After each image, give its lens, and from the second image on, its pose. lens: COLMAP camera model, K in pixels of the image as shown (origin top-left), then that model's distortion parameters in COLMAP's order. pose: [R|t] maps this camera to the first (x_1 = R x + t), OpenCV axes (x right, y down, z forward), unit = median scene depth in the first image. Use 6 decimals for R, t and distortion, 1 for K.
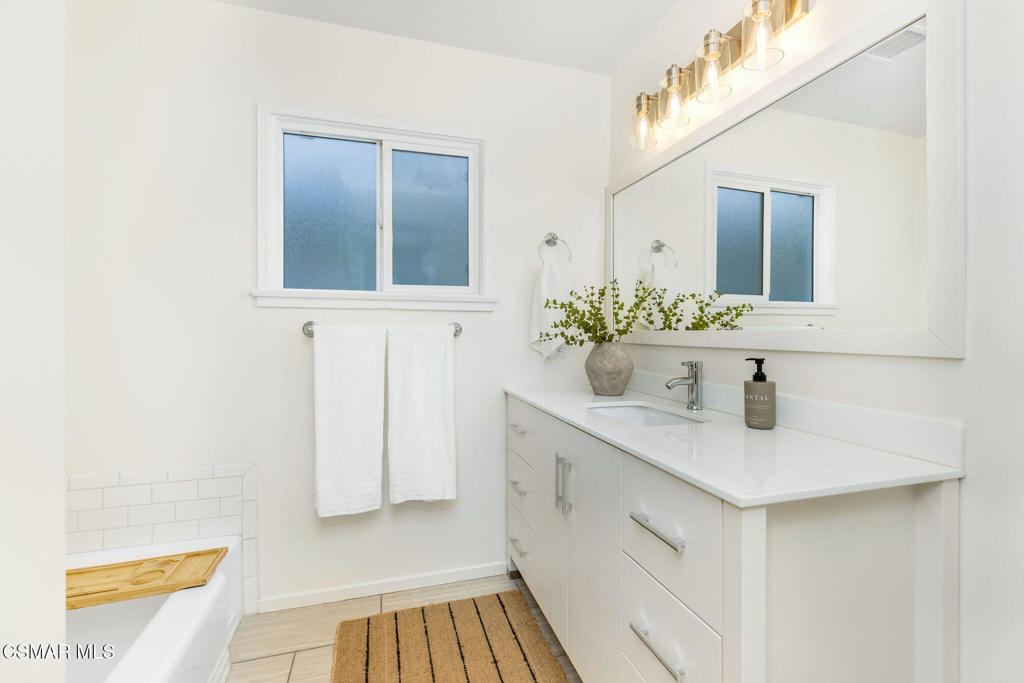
lens RADIAL K [[464.0, 0, 532.0], [0, 464.0, 326.9], [0, 0, 1]] dist [0.002968, -0.001467]
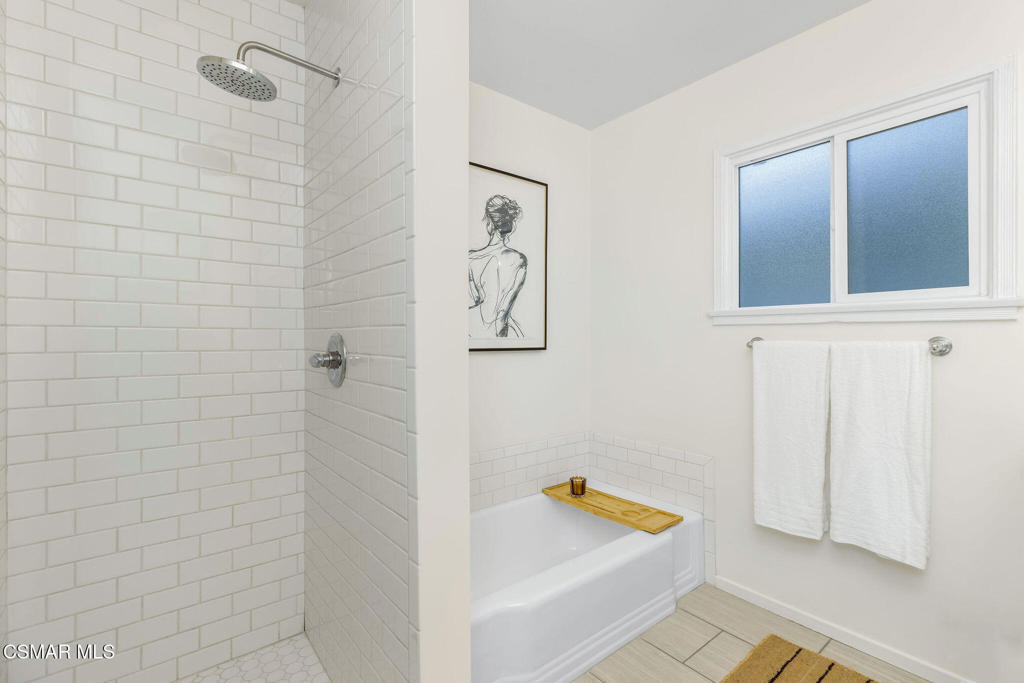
lens RADIAL K [[464.0, 0, 515.2], [0, 464.0, 340.6], [0, 0, 1]] dist [0.002968, -0.001467]
pose [[0.363419, -0.000241, -0.931626, 0.312815], [-0.003556, 0.999992, -0.001646, -0.000575], [0.931619, 0.003911, 0.363415, 0.102939]]
